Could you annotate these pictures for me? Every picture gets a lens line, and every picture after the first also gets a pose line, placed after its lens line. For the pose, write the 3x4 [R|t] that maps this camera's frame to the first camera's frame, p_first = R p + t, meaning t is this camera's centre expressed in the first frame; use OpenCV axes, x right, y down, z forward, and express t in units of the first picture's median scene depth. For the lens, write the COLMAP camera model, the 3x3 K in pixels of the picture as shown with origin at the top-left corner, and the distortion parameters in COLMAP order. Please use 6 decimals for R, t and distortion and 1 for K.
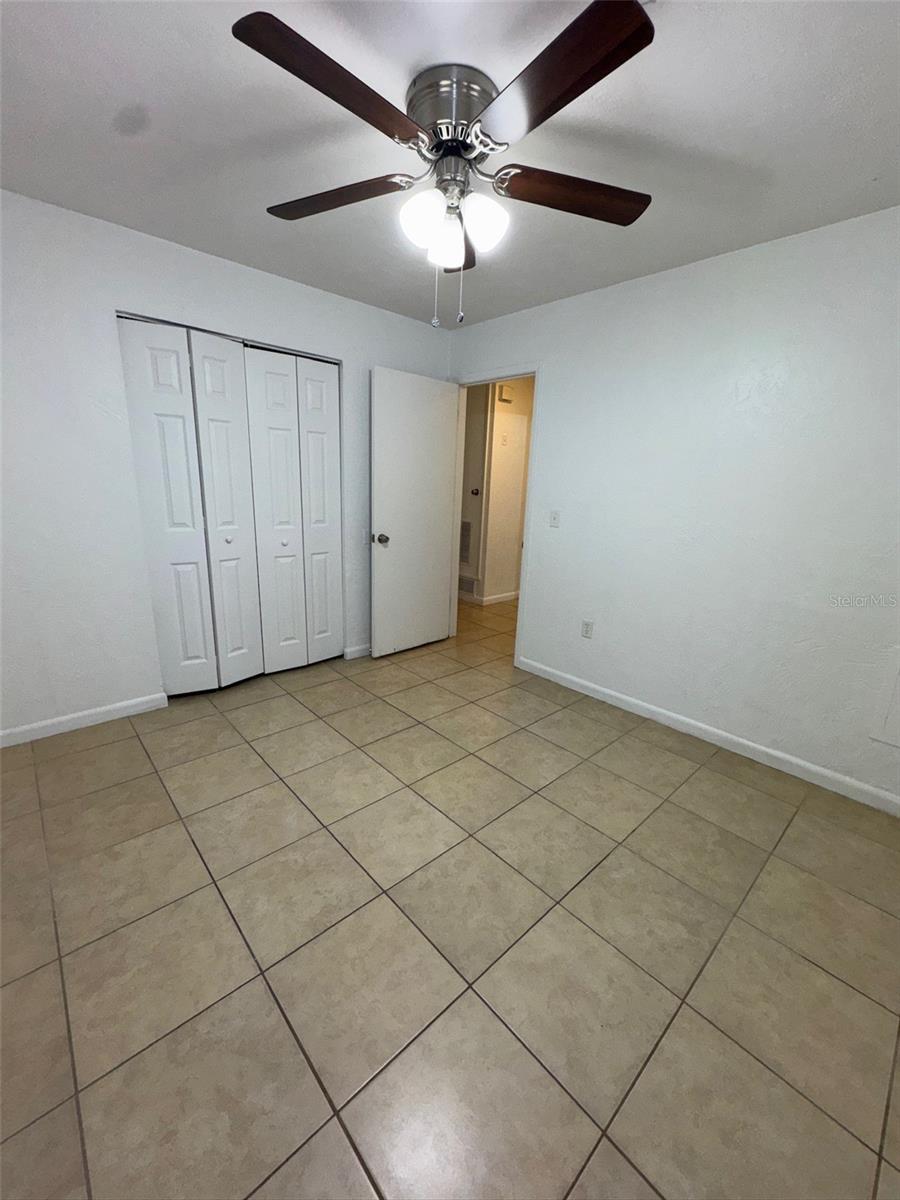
lens RADIAL K [[477.8, 0, 448.3], [0, 477.8, 599.4], [0, 0, 1]] dist [-0.001461, -0.000341]
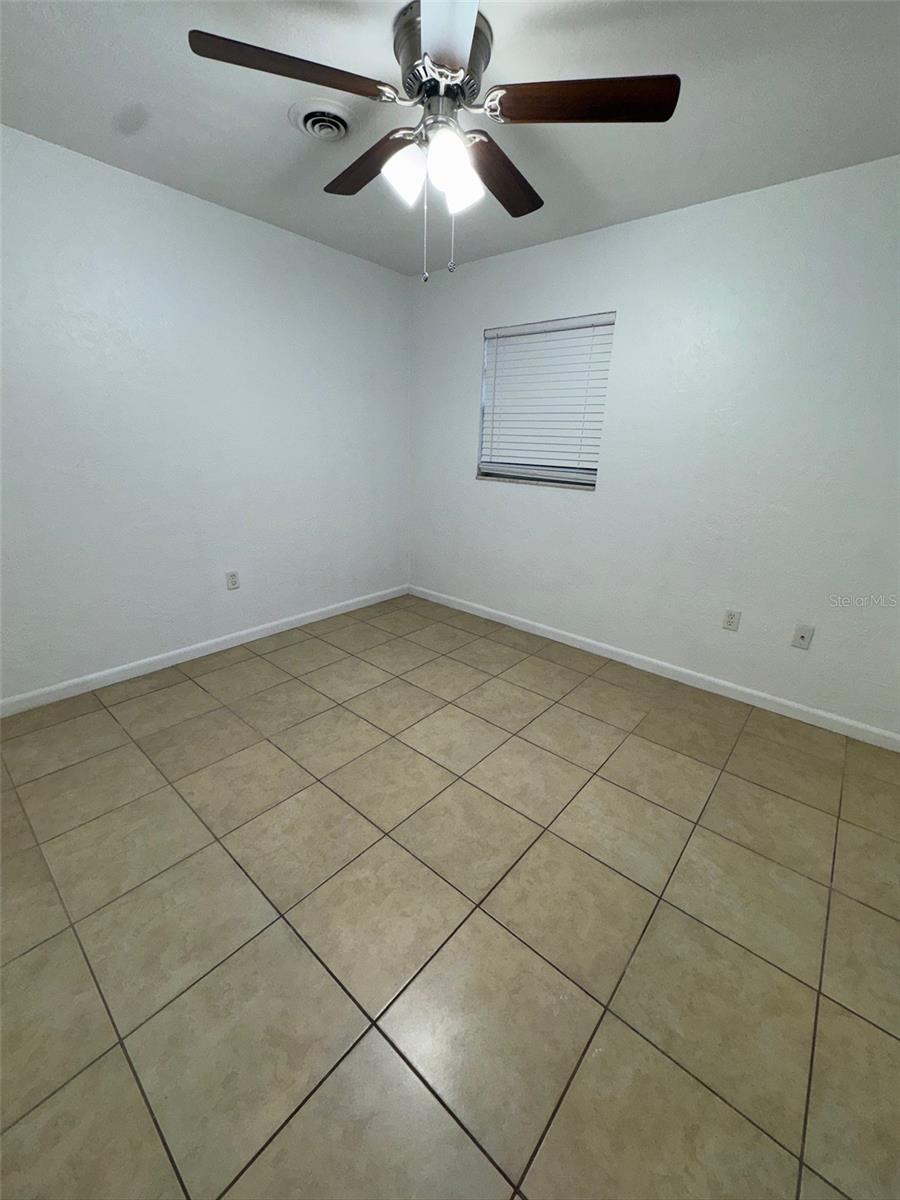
lens RADIAL K [[477.8, 0, 450.0], [0, 477.8, 596.6], [0, 0, 1]] dist [-0.001461, -0.000341]
pose [[-0.990154, -0.026993, -0.137355, 0.074156], [-0.096902, 0.840293, 0.533403, -0.417390], [0.101020, 0.541461, -0.834635, 1.681847]]
